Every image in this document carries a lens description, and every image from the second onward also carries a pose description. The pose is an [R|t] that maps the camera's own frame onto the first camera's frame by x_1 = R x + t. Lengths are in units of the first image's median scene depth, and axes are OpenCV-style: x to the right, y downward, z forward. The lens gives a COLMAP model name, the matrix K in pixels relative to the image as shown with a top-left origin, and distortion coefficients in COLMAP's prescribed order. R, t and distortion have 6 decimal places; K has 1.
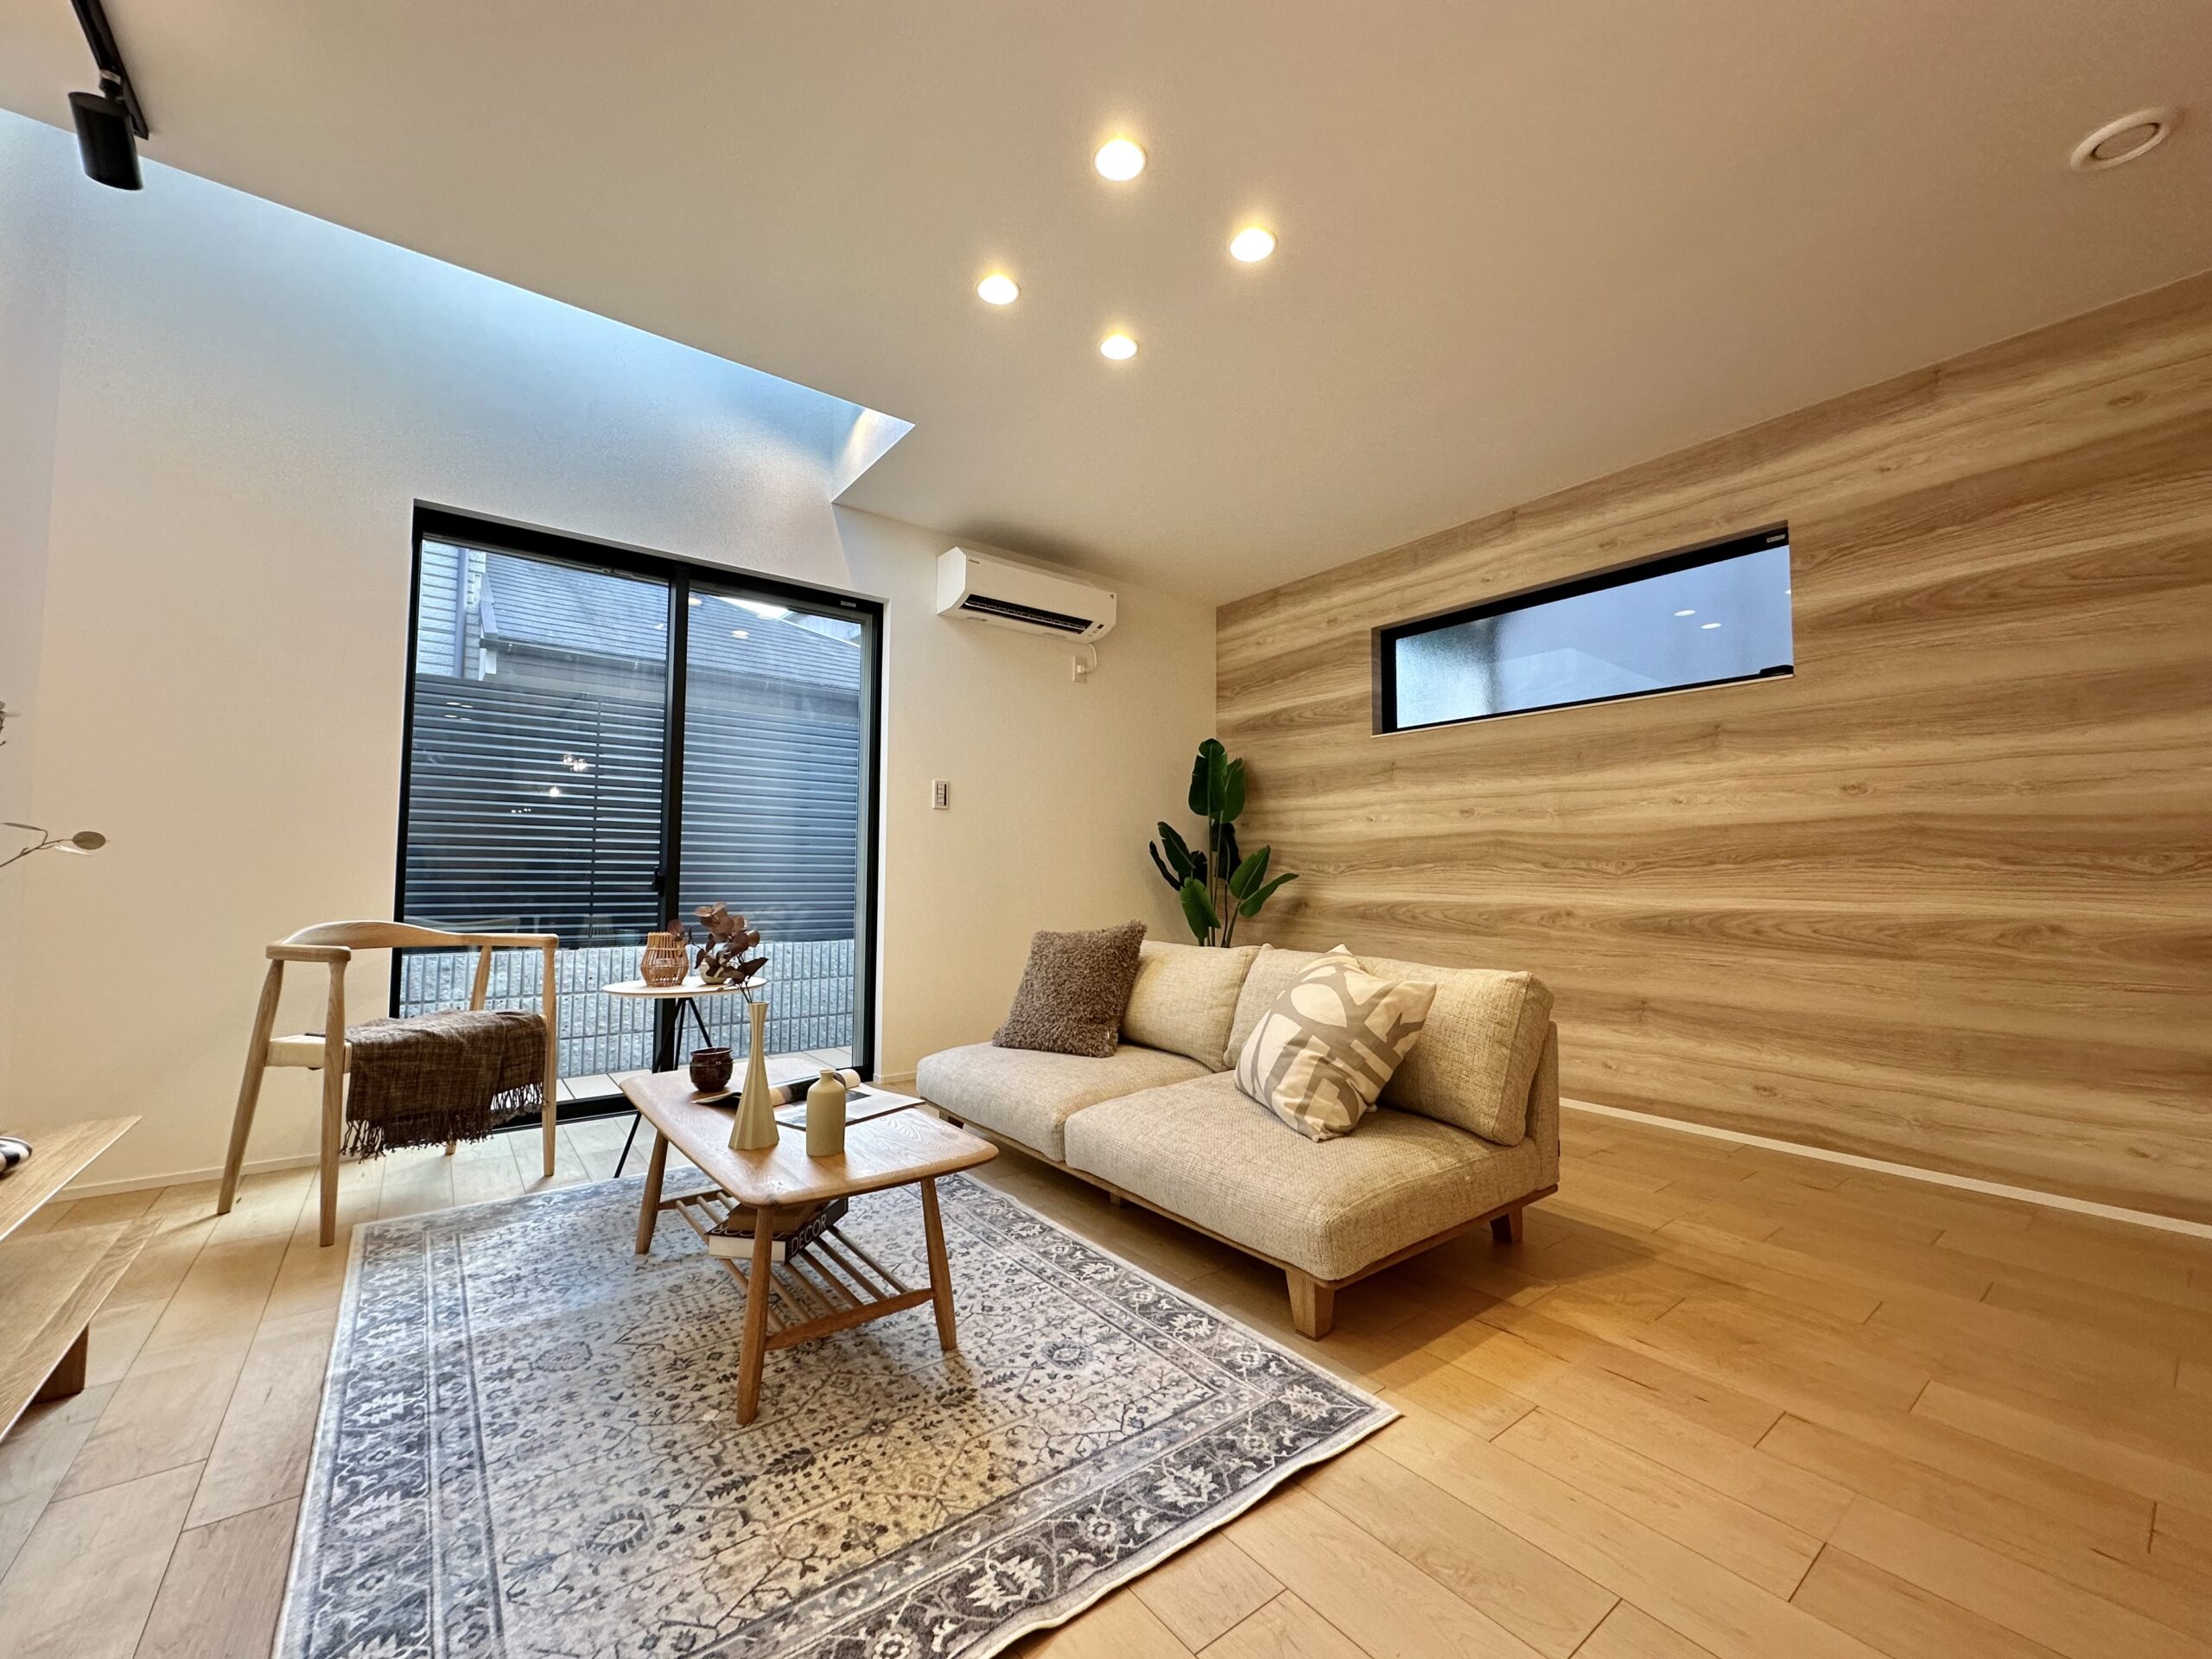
lens RADIAL K [[877.0, 0, 1106.0], [0, 877.0, 829.5], [0, 0, 1]] dist [-0.002680, -0.000466]
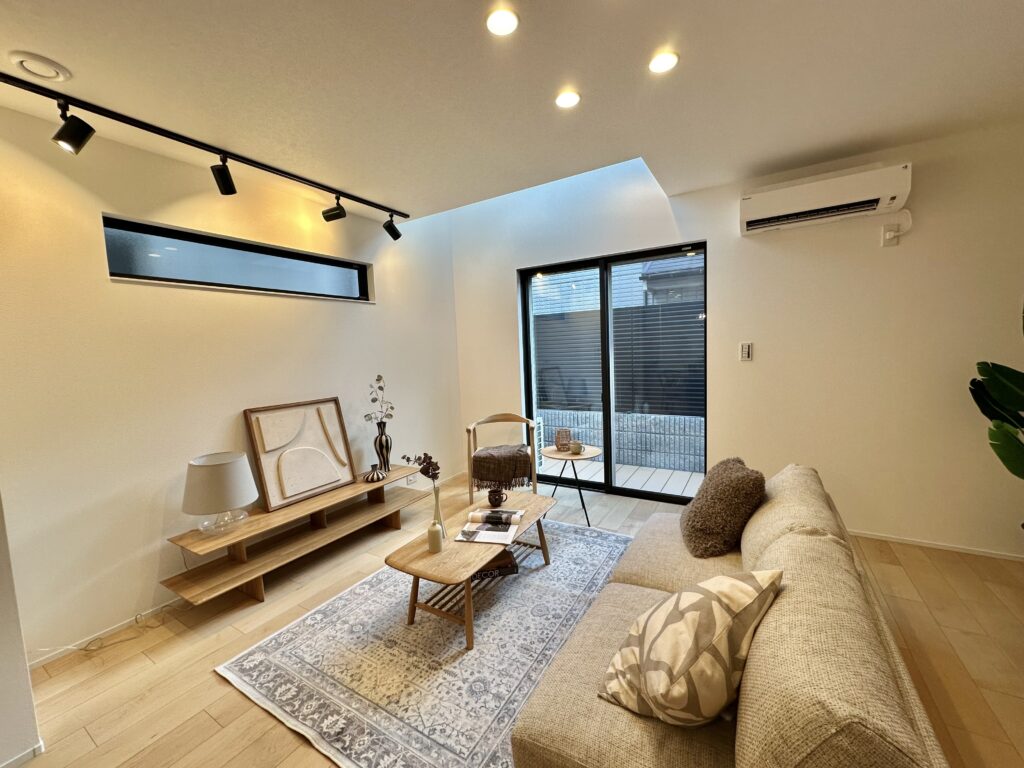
lens RADIAL K [[406.0, 0, 512.0], [0, 406.0, 384.0], [0, 0, 1]] dist [-0.002680, -0.000466]
pose [[0.359313, 0.056720, -0.931492, 0.597519], [0.095337, 0.990698, 0.097100, -0.158237], [0.928334, -0.123695, 0.350564, 0.558629]]
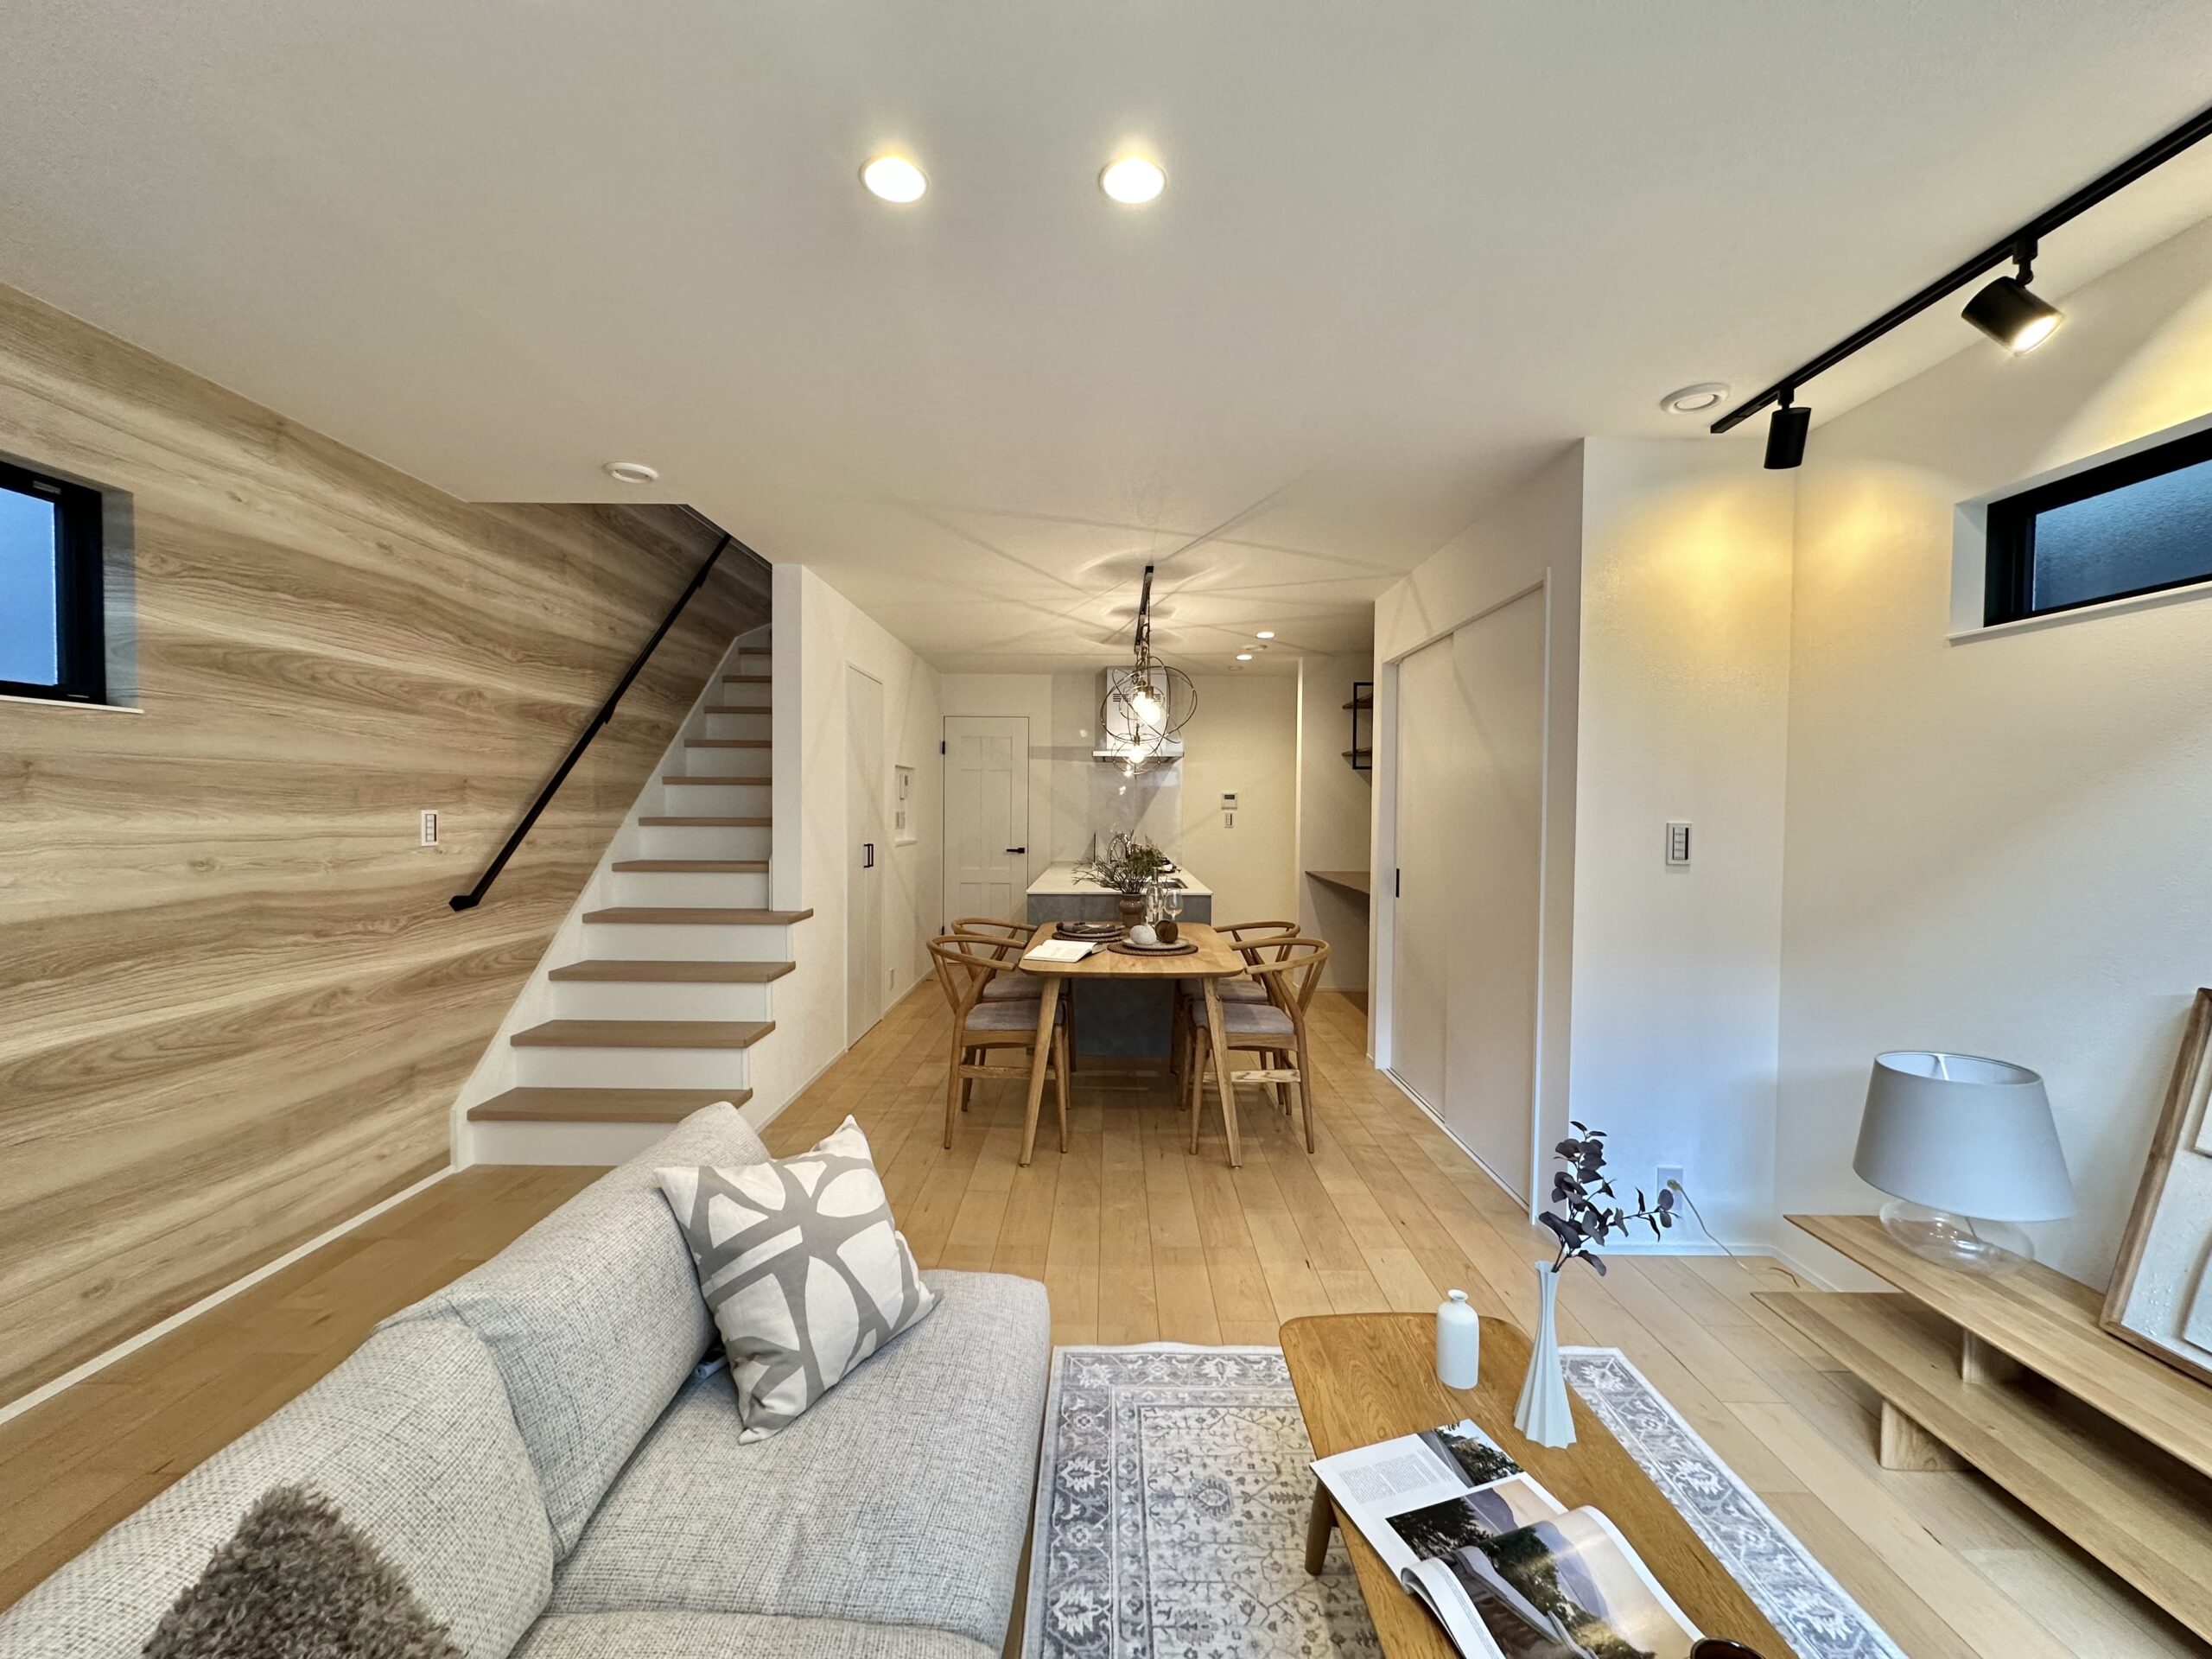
lens RADIAL K [[877.0, 0, 1106.0], [0, 877.0, 829.5], [0, 0, 1]] dist [-0.002680, -0.000466]
pose [[-0.789257, -0.028137, 0.613418, -0.388242], [-0.046383, 0.998828, -0.013864, -0.127312], [-0.612308, -0.039394, -0.789637, 1.327886]]
